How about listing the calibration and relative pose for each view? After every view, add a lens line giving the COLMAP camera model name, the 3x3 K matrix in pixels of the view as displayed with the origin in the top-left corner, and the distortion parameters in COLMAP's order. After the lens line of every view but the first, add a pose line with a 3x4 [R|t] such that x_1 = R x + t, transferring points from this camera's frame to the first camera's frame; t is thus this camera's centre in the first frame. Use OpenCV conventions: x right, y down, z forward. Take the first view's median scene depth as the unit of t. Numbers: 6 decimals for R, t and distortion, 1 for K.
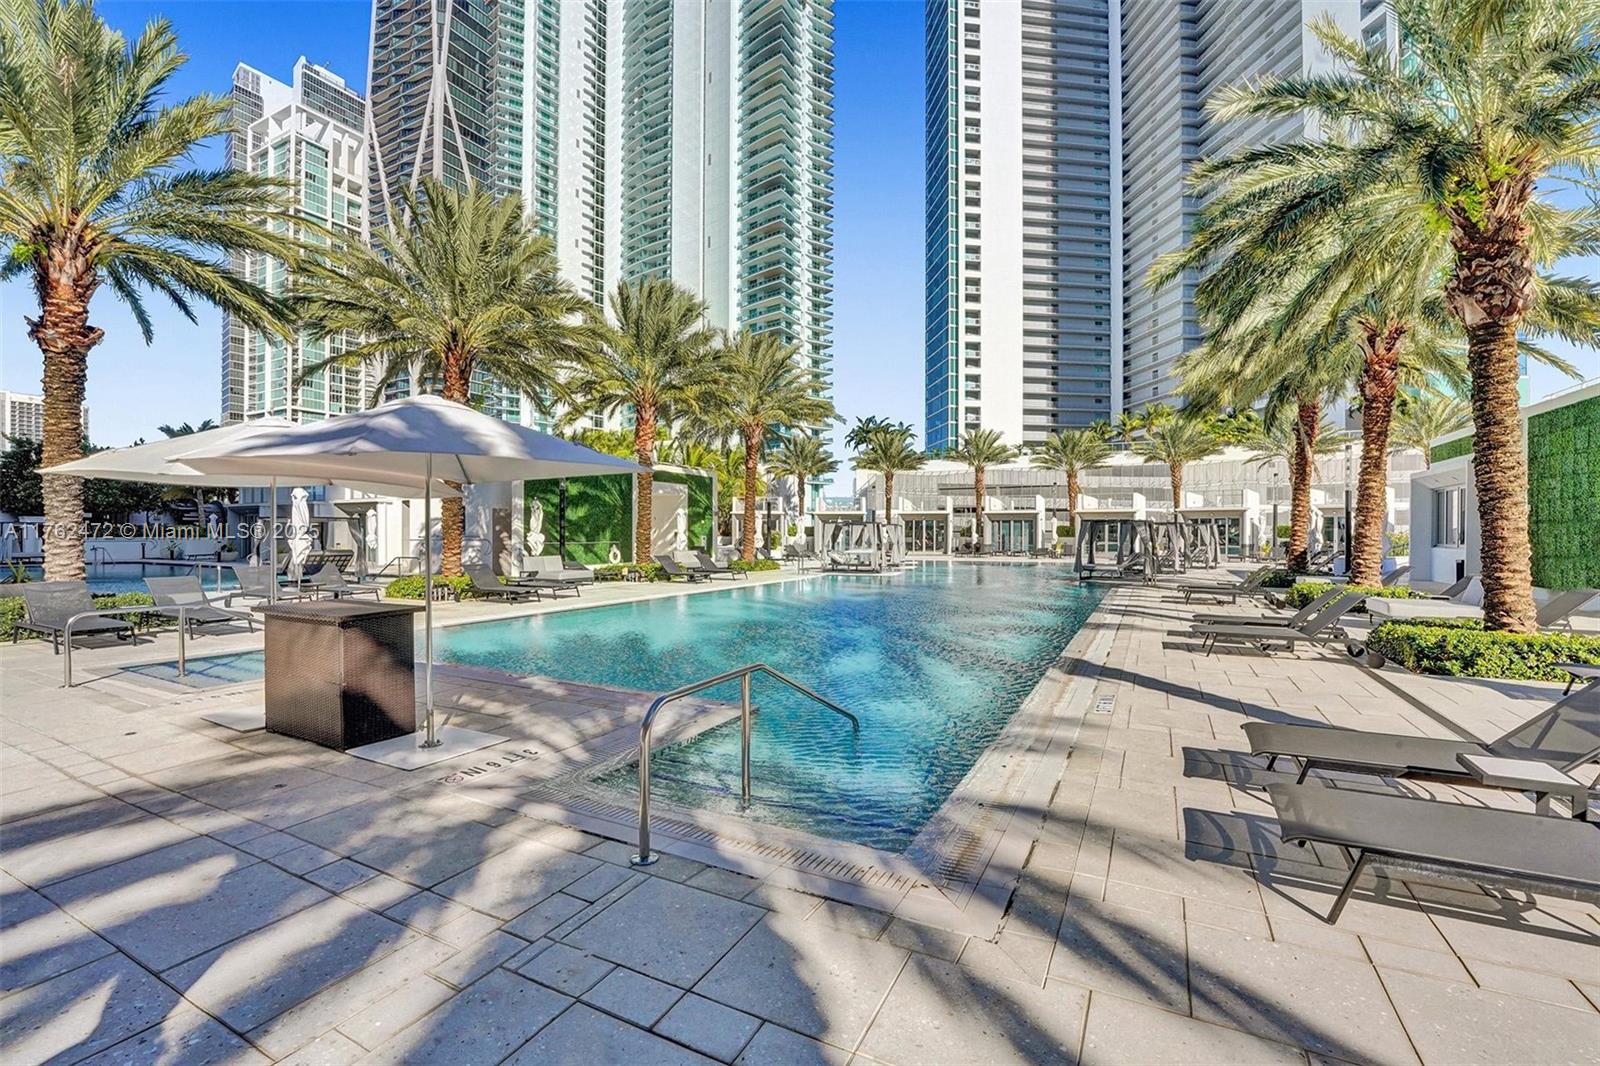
lens RADIAL K [[677.4, 0, 799.6], [0, 677.4, 534.1], [0, 0, 1]] dist [-0.016845, 0.000719]
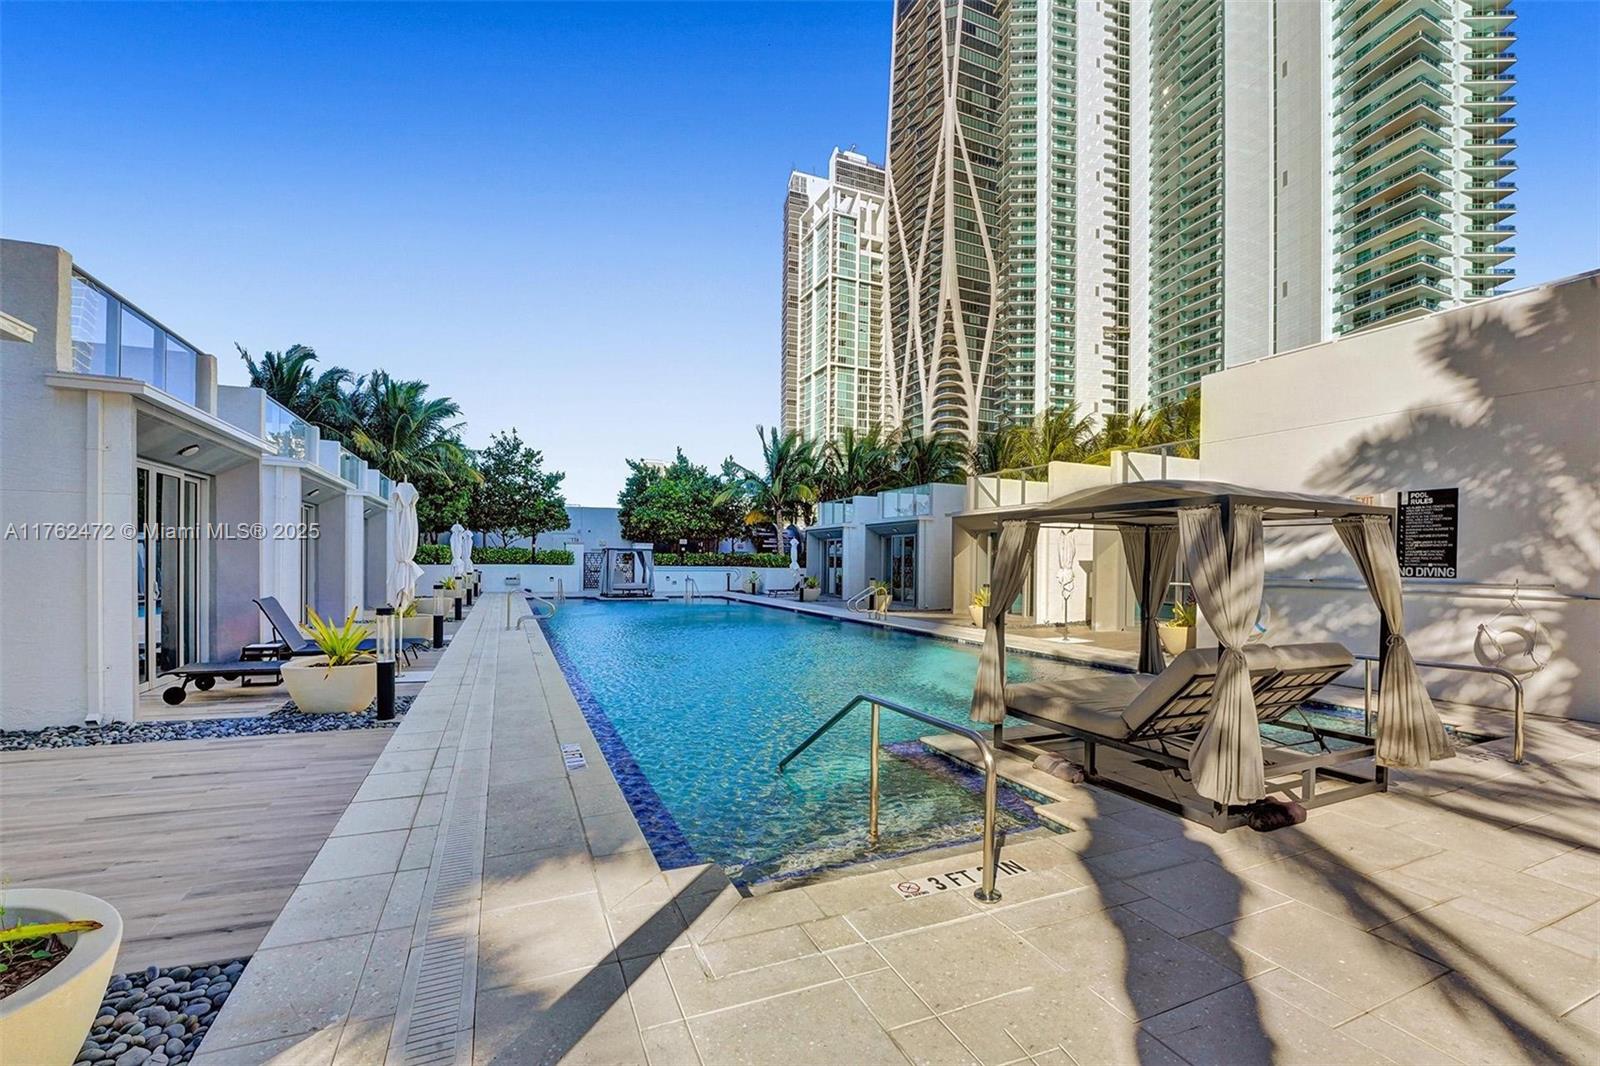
lens RADIAL K [[677.4, 0, 818.4], [0, 677.4, 566.6], [0, 0, 1]] dist [-0.016845, 0.000719]
pose [[0.793991, 0.009868, -0.607849, -0.072700], [-0.008348, 0.999951, 0.005330, -0.000363], [0.607872, 0.000842, 0.794035, 0.075837]]
